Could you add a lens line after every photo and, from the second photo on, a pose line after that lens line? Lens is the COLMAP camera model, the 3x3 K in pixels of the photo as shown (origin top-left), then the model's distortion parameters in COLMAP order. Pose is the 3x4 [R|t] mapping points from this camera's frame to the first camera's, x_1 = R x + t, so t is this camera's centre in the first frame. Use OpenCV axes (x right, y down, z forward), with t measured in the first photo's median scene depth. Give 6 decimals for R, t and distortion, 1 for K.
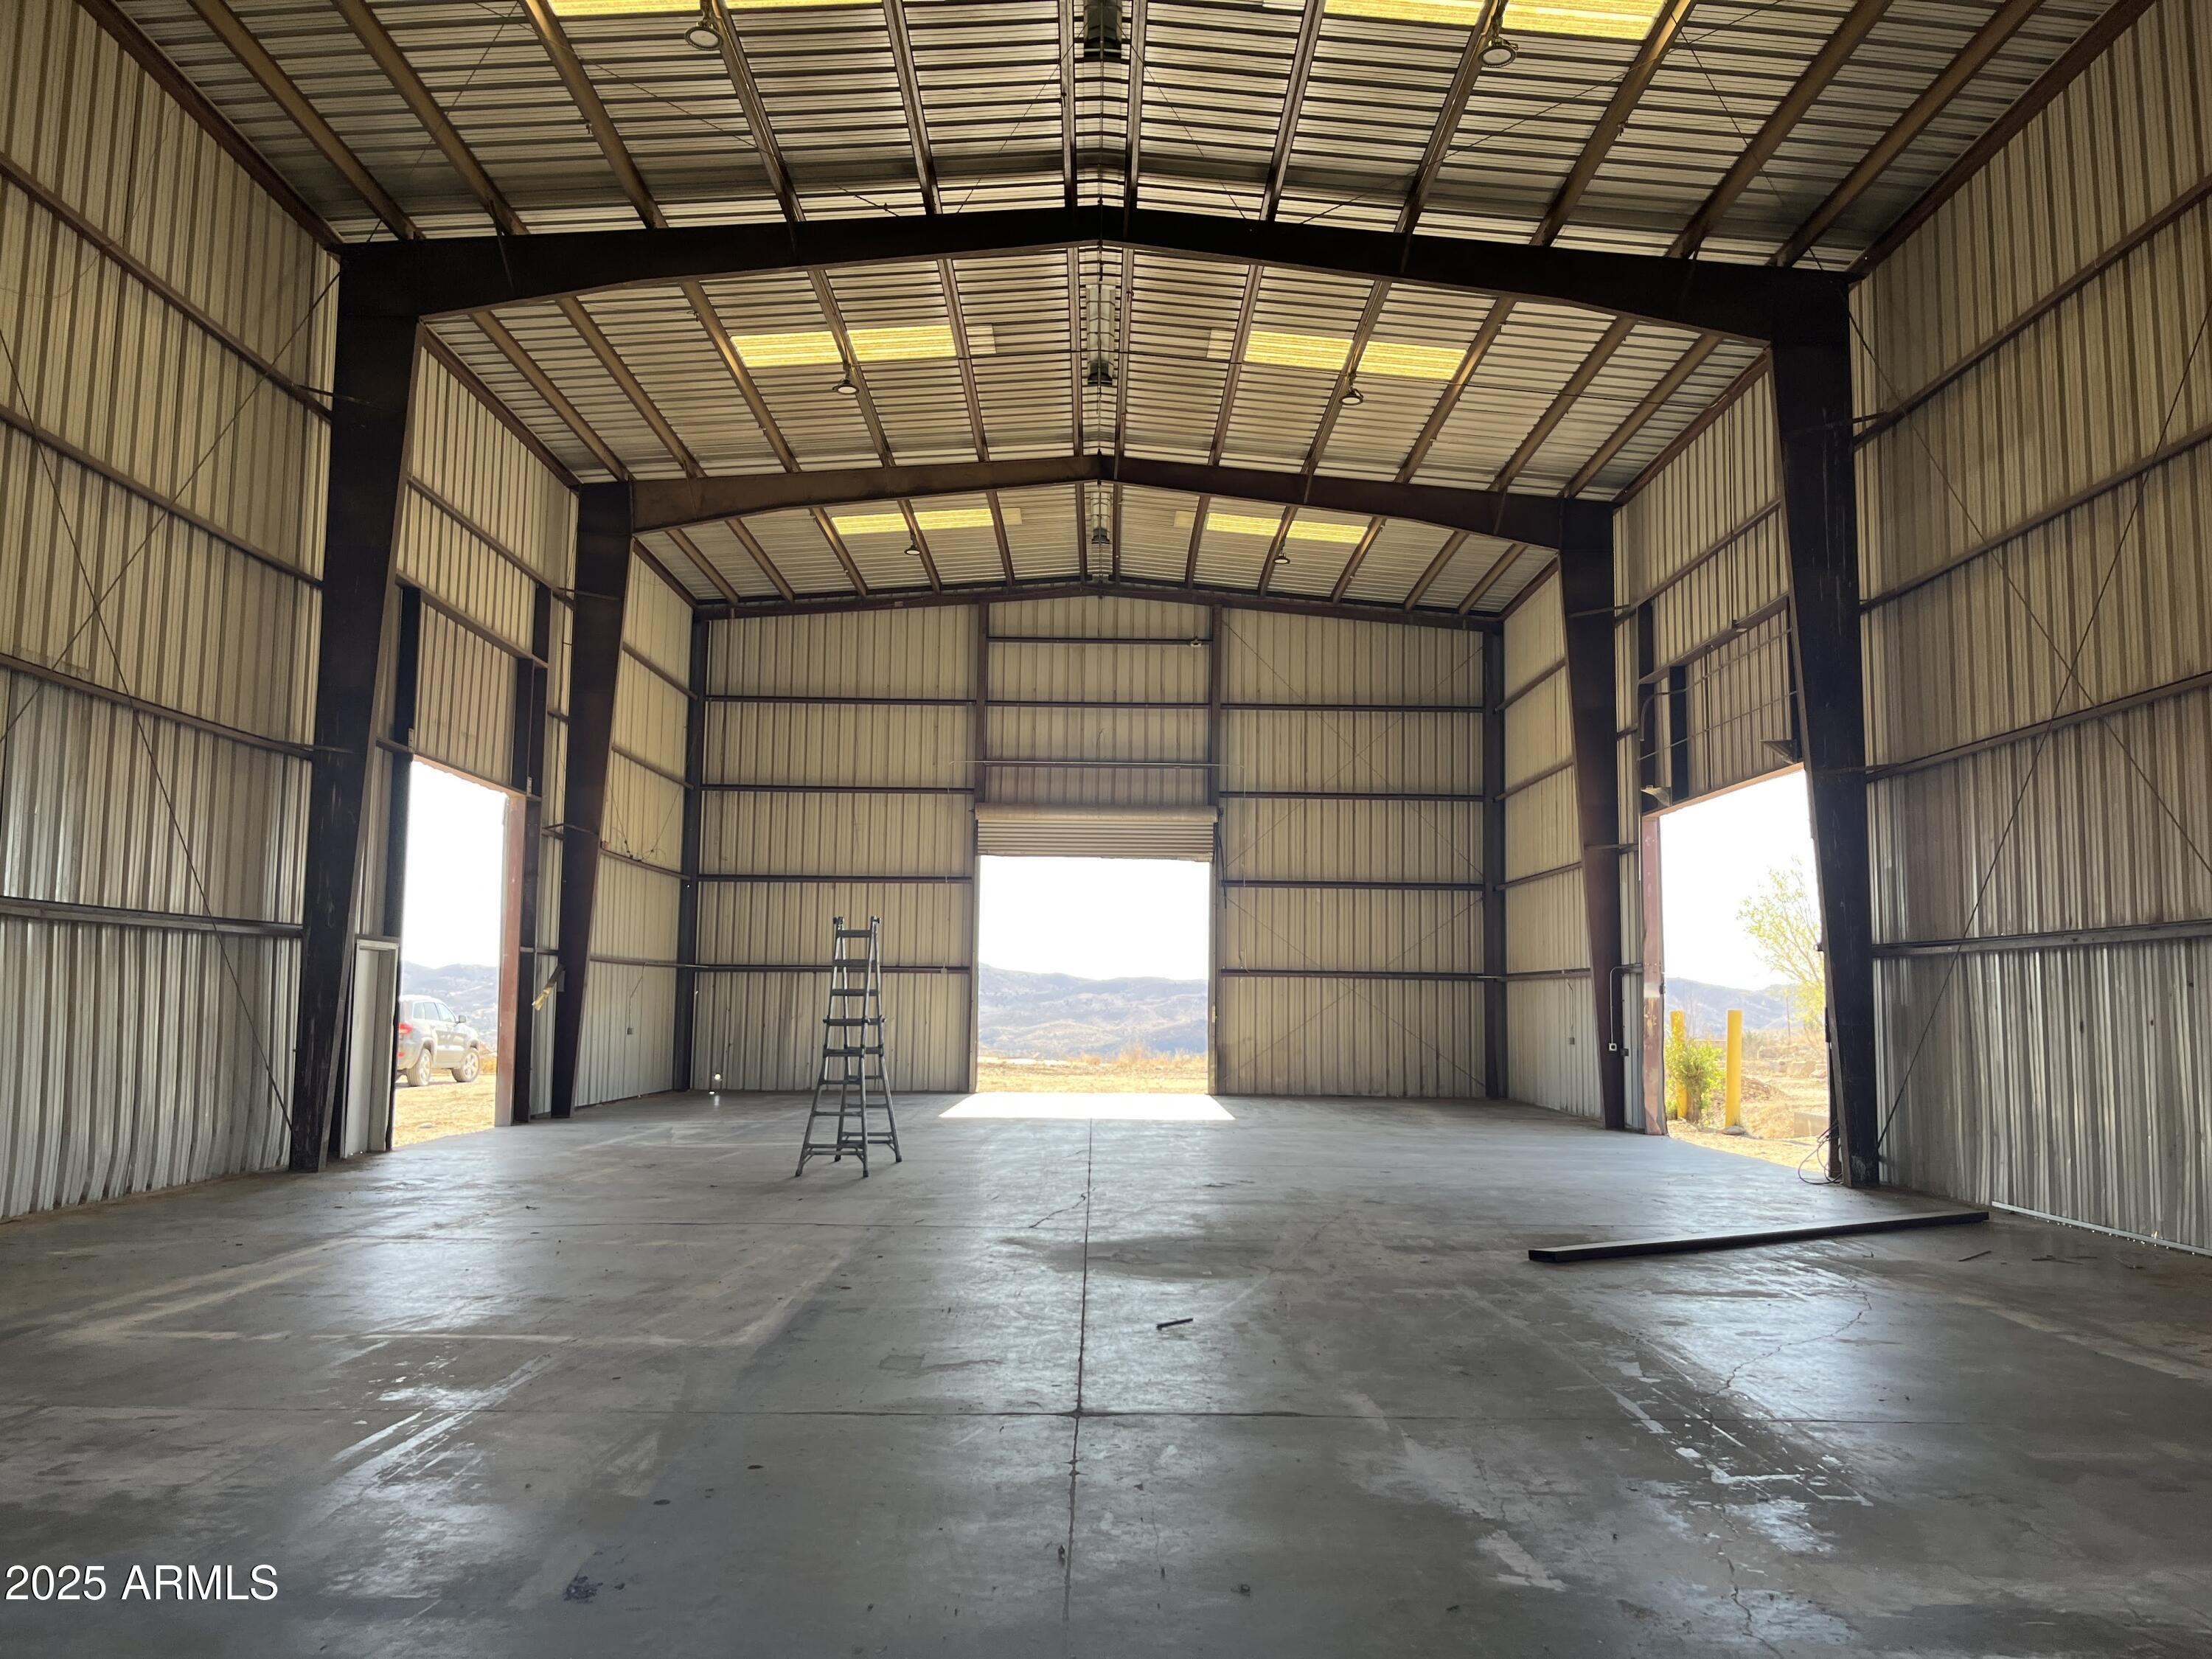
lens RADIAL K [[1653.5, 0, 1106.0], [0, 1653.5, 829.5], [0, 0, 1]] dist [0.116750, -0.150351]
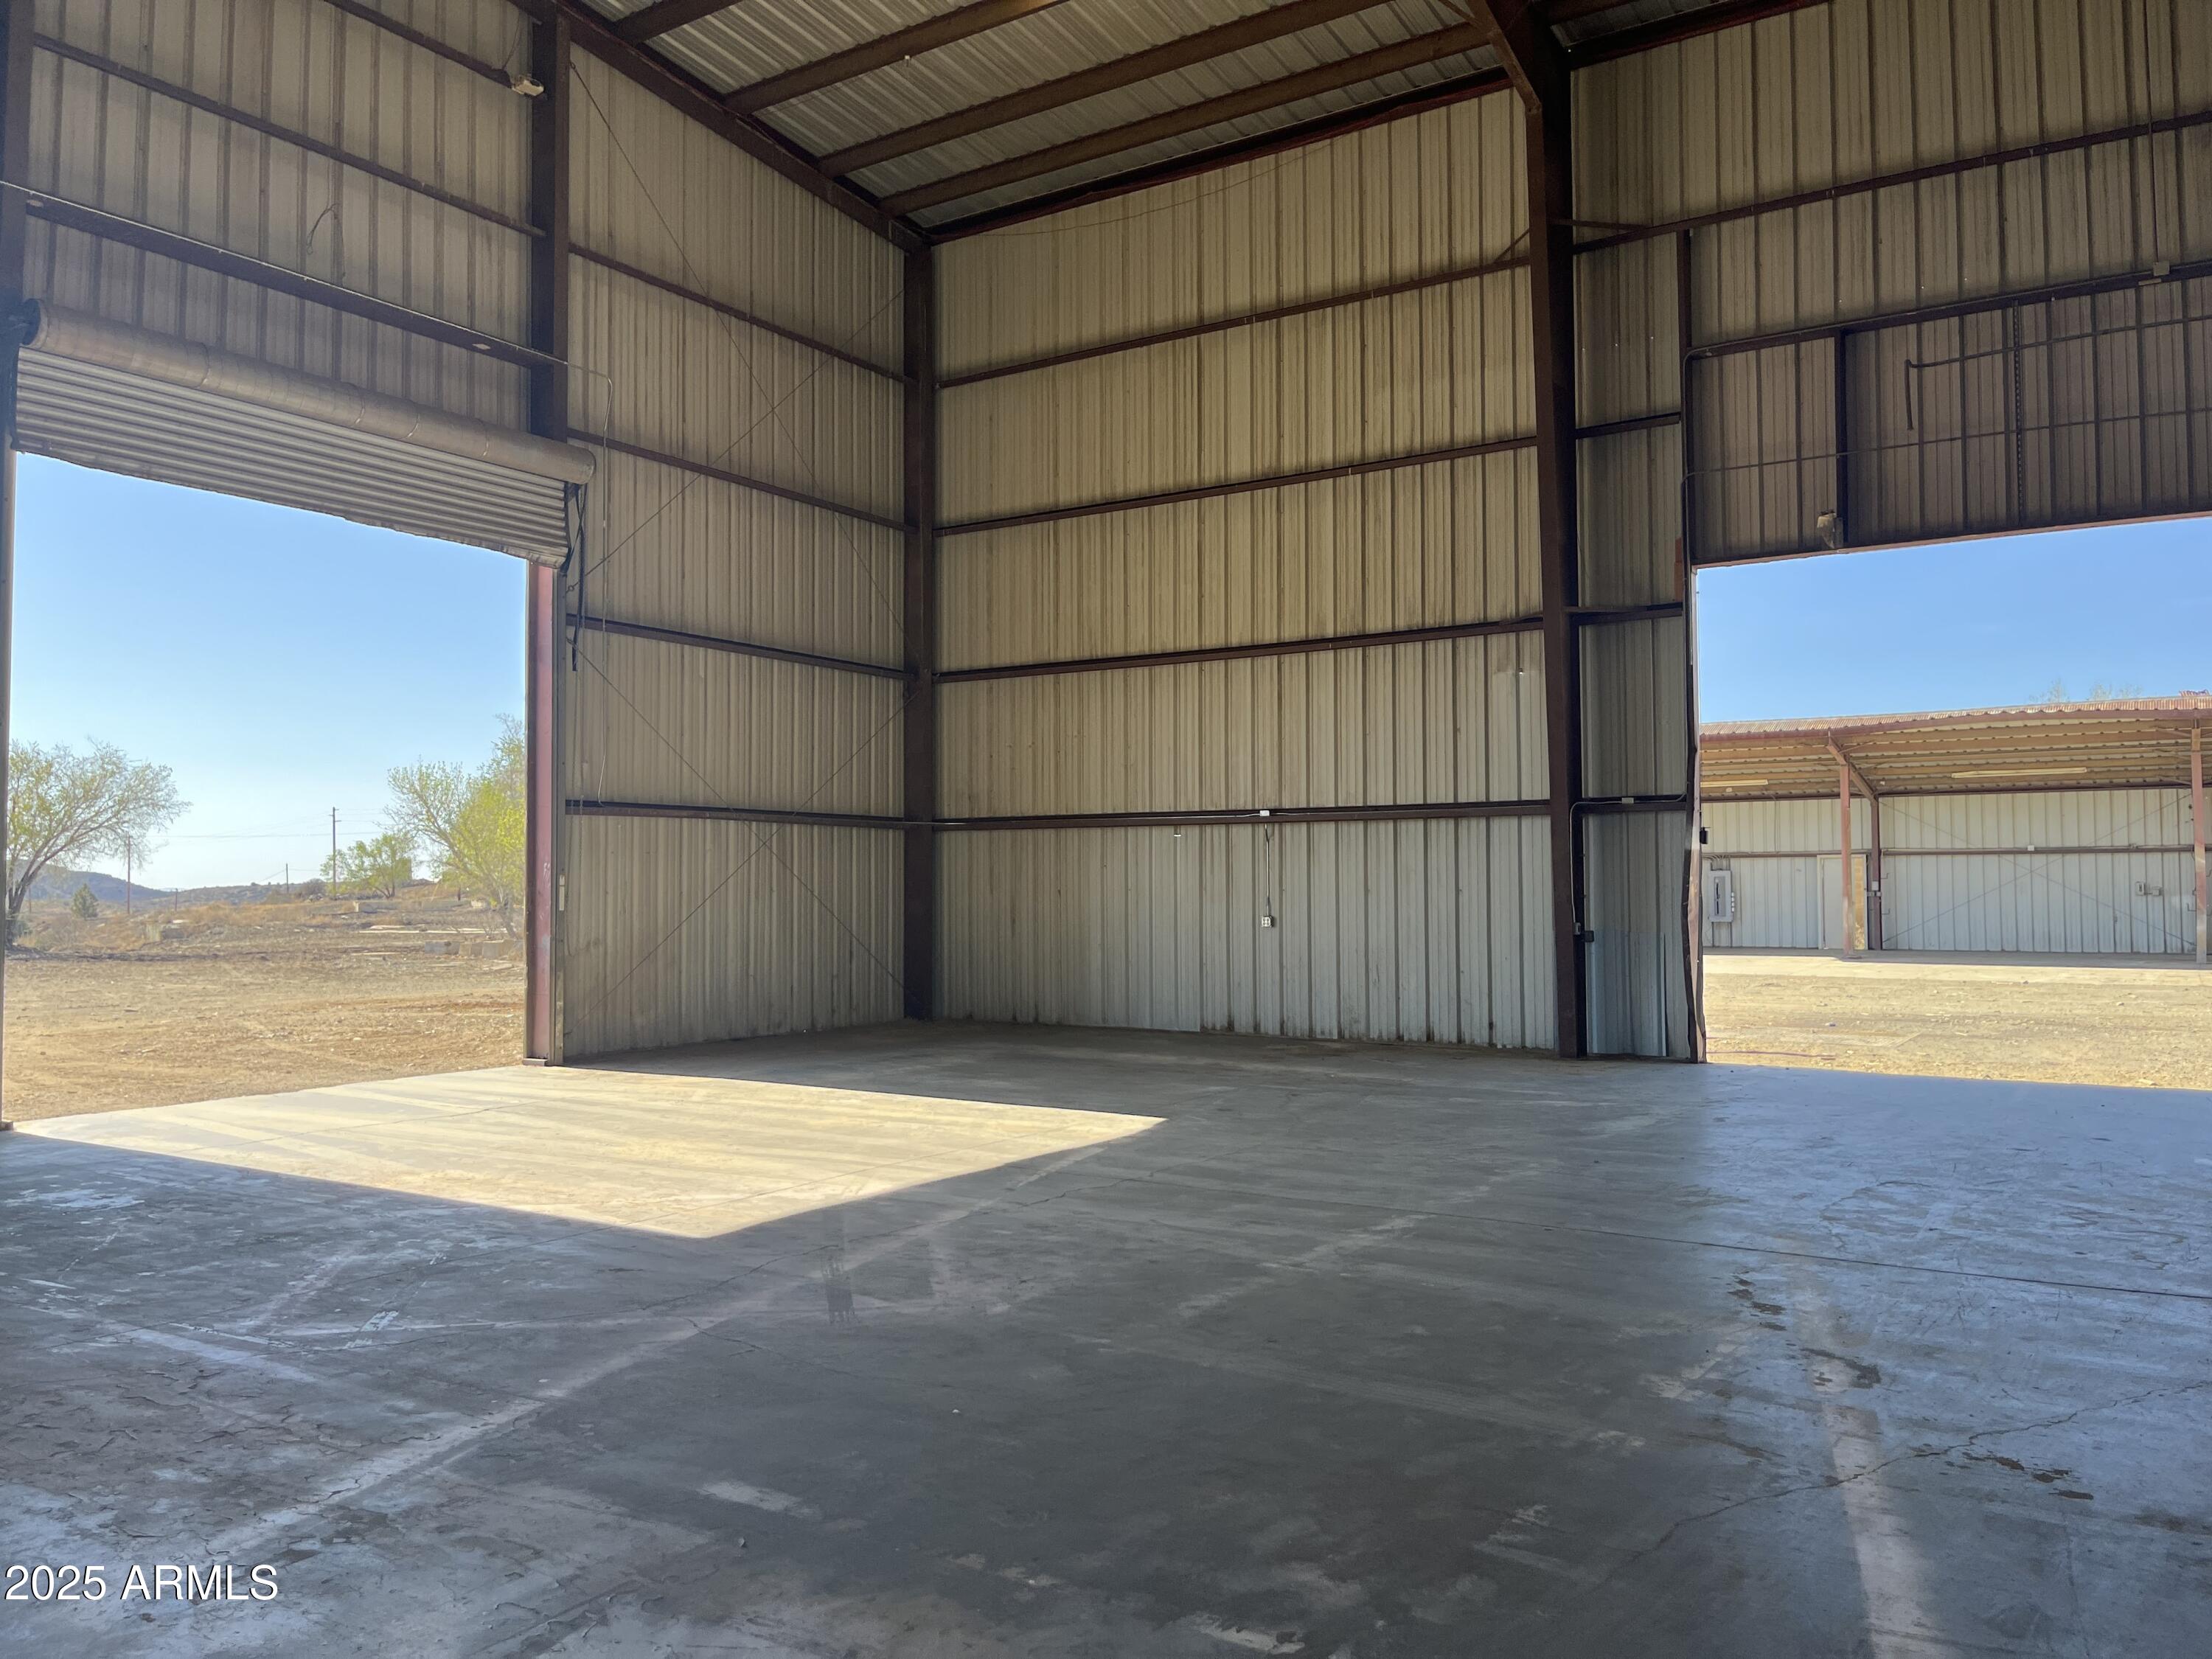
lens RADIAL K [[1653.5, 0, 1106.0], [0, 1653.5, 829.5], [0, 0, 1]] dist [0.116750, -0.150351]
pose [[0.544331, 0.008879, 0.838824, -0.246266], [-0.080816, 0.995848, 0.041902, 0.059712], [-0.834969, -0.090599, 0.542788, 0.602268]]
